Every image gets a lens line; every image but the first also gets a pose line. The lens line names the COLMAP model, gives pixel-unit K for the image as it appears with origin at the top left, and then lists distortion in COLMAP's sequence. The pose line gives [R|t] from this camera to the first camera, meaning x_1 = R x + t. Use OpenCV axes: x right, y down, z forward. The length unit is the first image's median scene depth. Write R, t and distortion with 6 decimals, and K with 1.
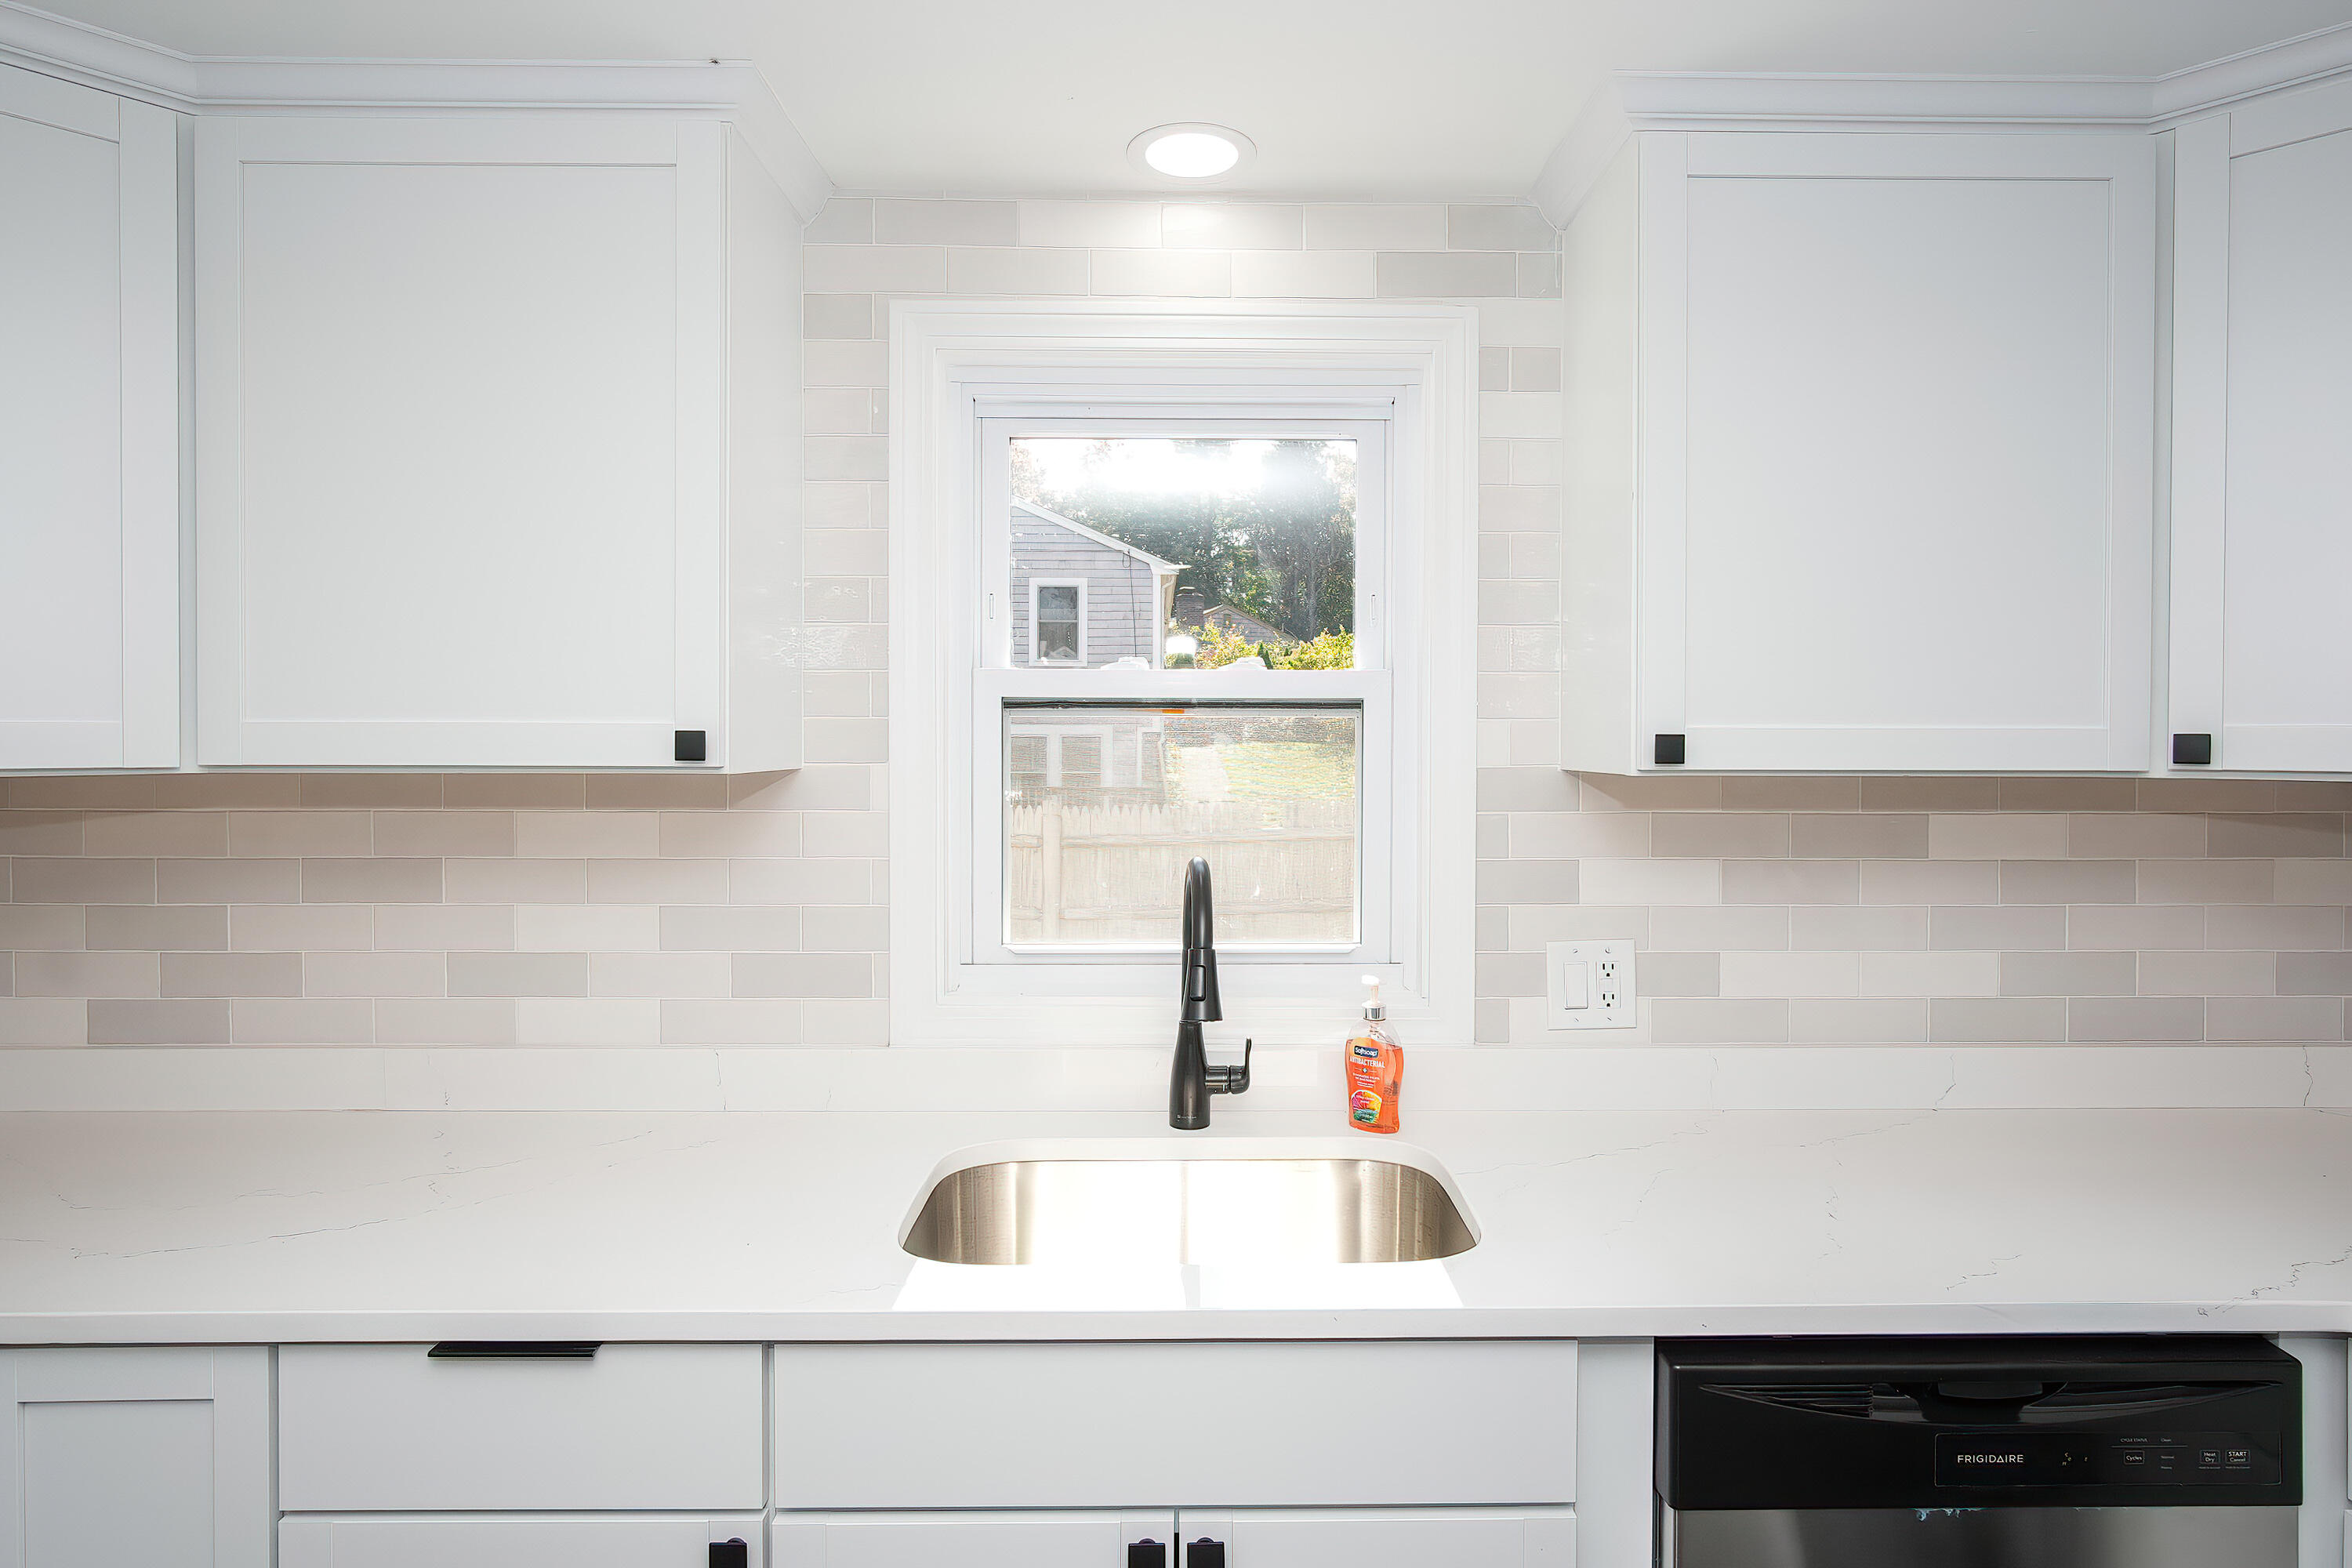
lens RADIAL K [[1292.7, 0, 1206.5], [0, 1292.7, 748.2], [0, 0, 1]] dist [-0.004774, -0.001090]
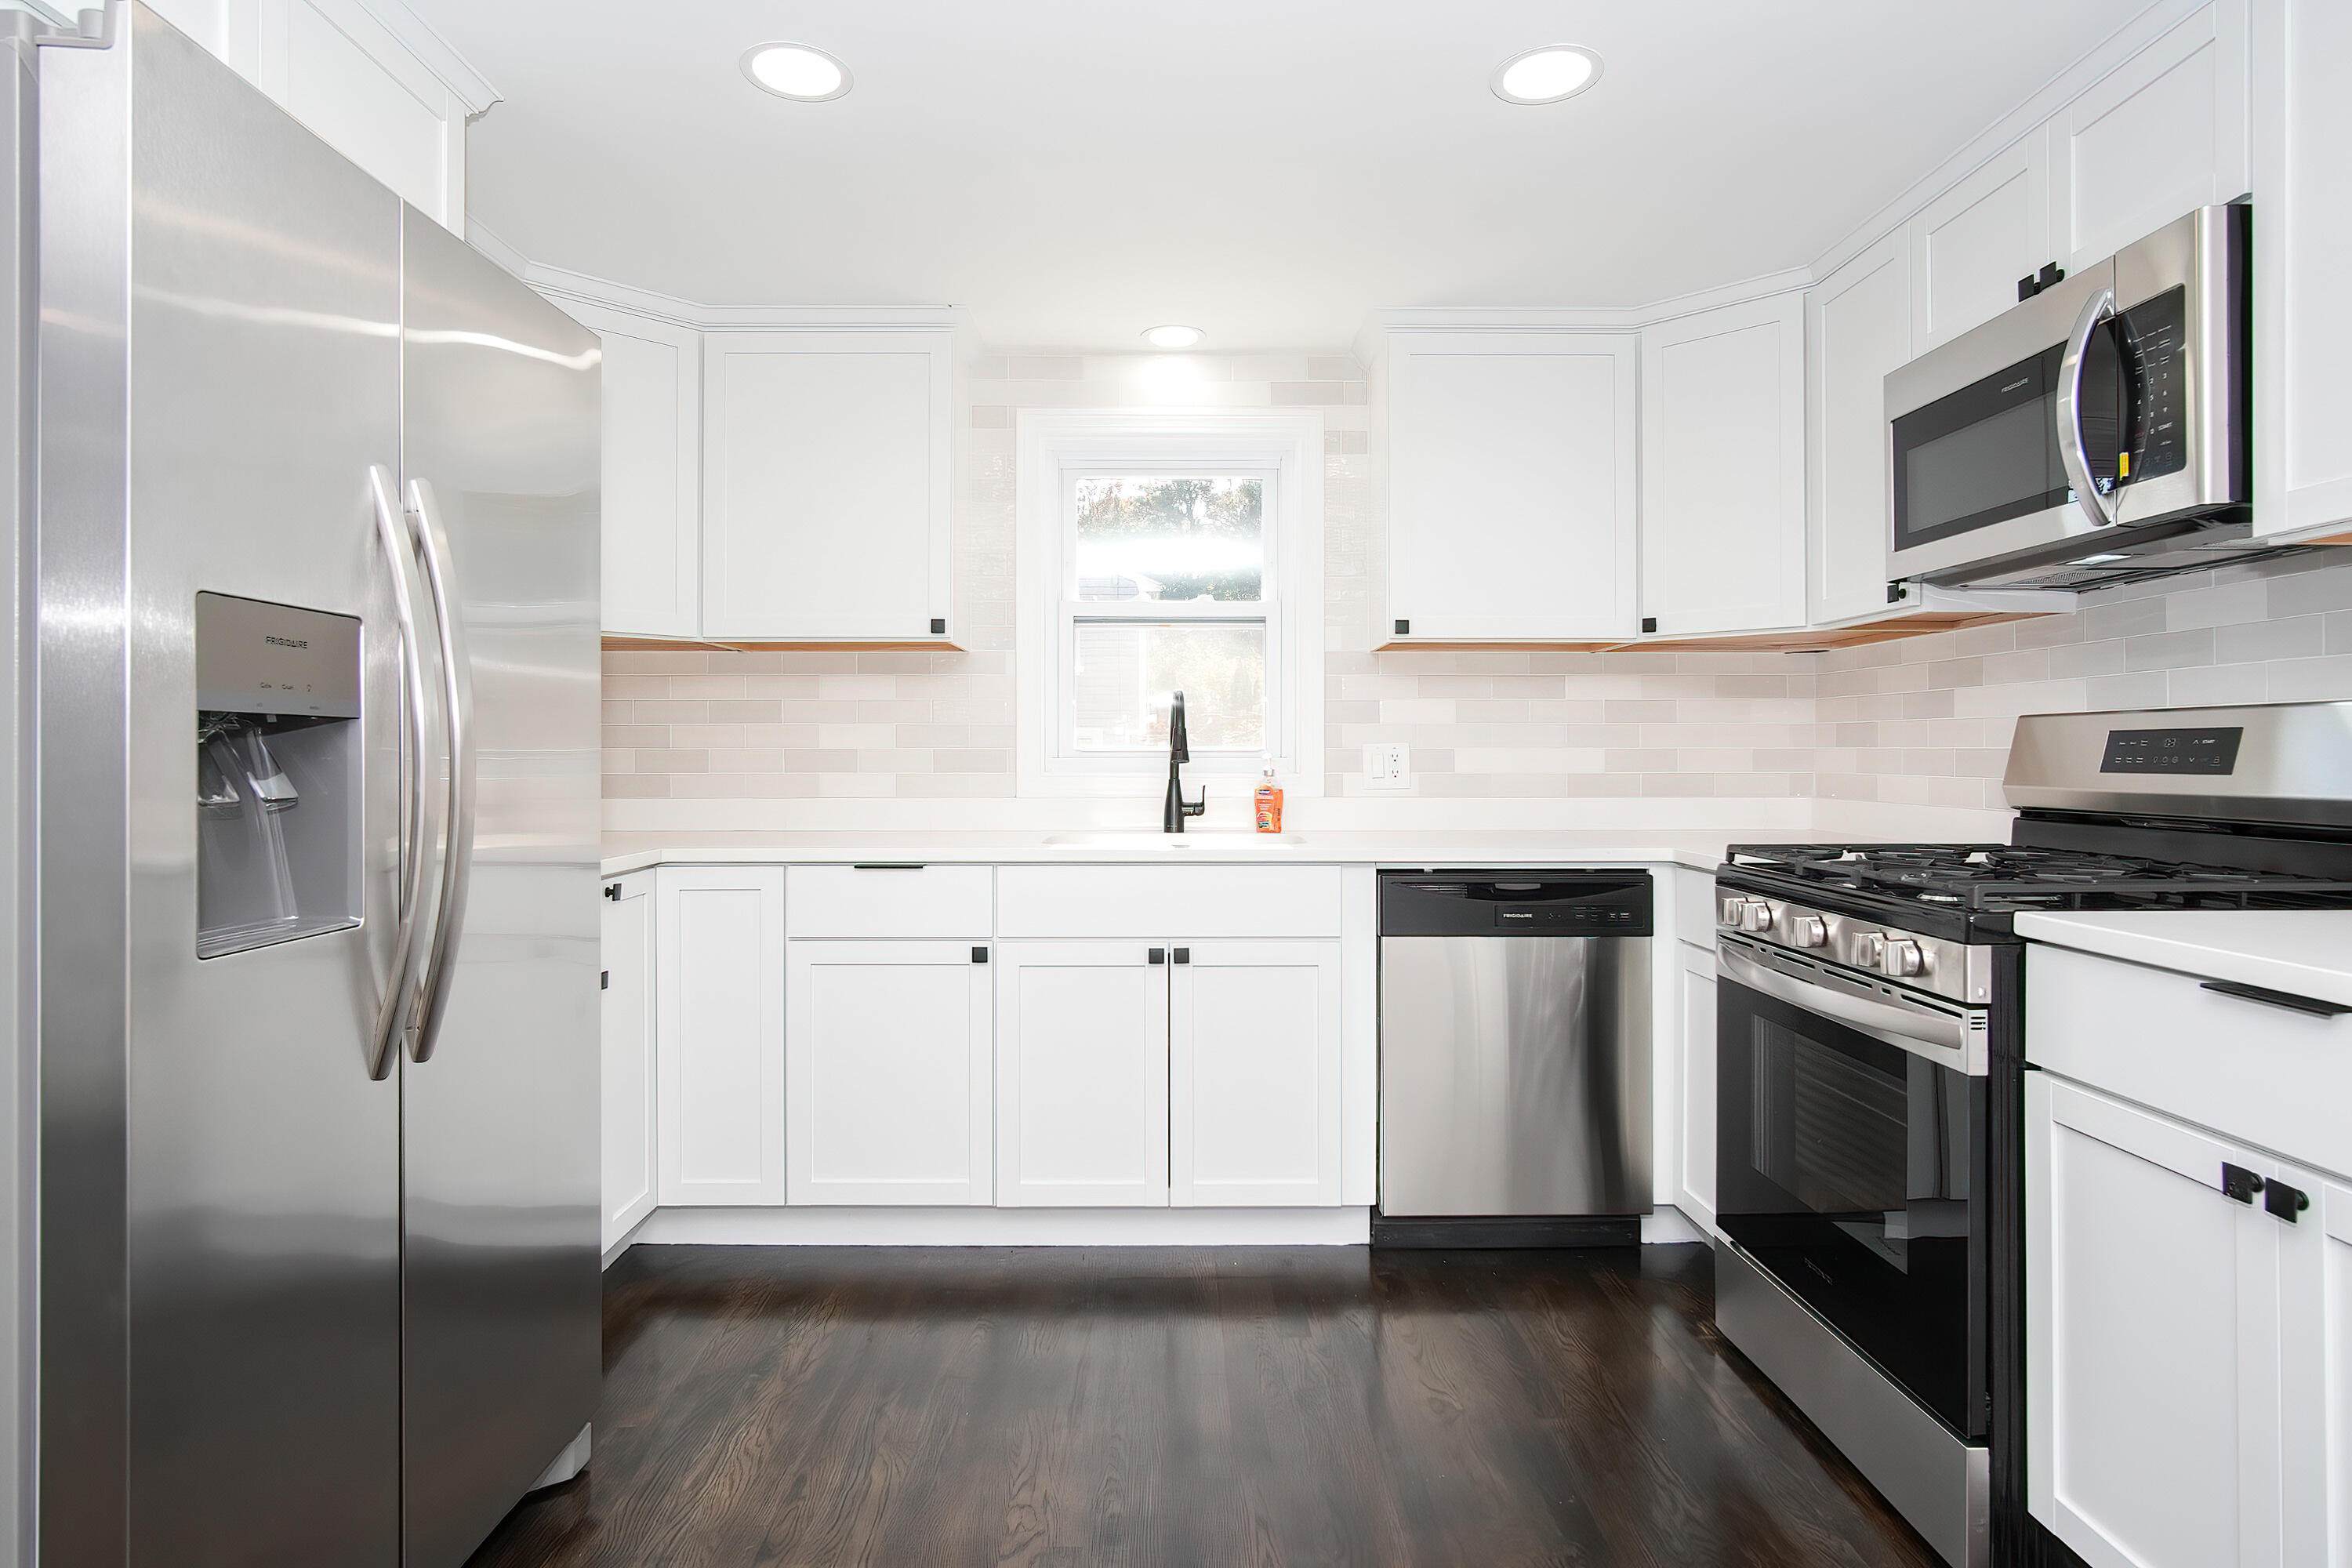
lens RADIAL K [[1275.0, 0, 1174.0], [0, 1275.0, 750.8], [0, 0, 1]] dist [-0.005002, 0.000260]
pose [[0.999904, -0.002557, -0.013603, 0.013082], [0.002311, 0.999835, -0.018032, 0.199414], [0.013647, 0.017999, 0.999745, -0.896255]]
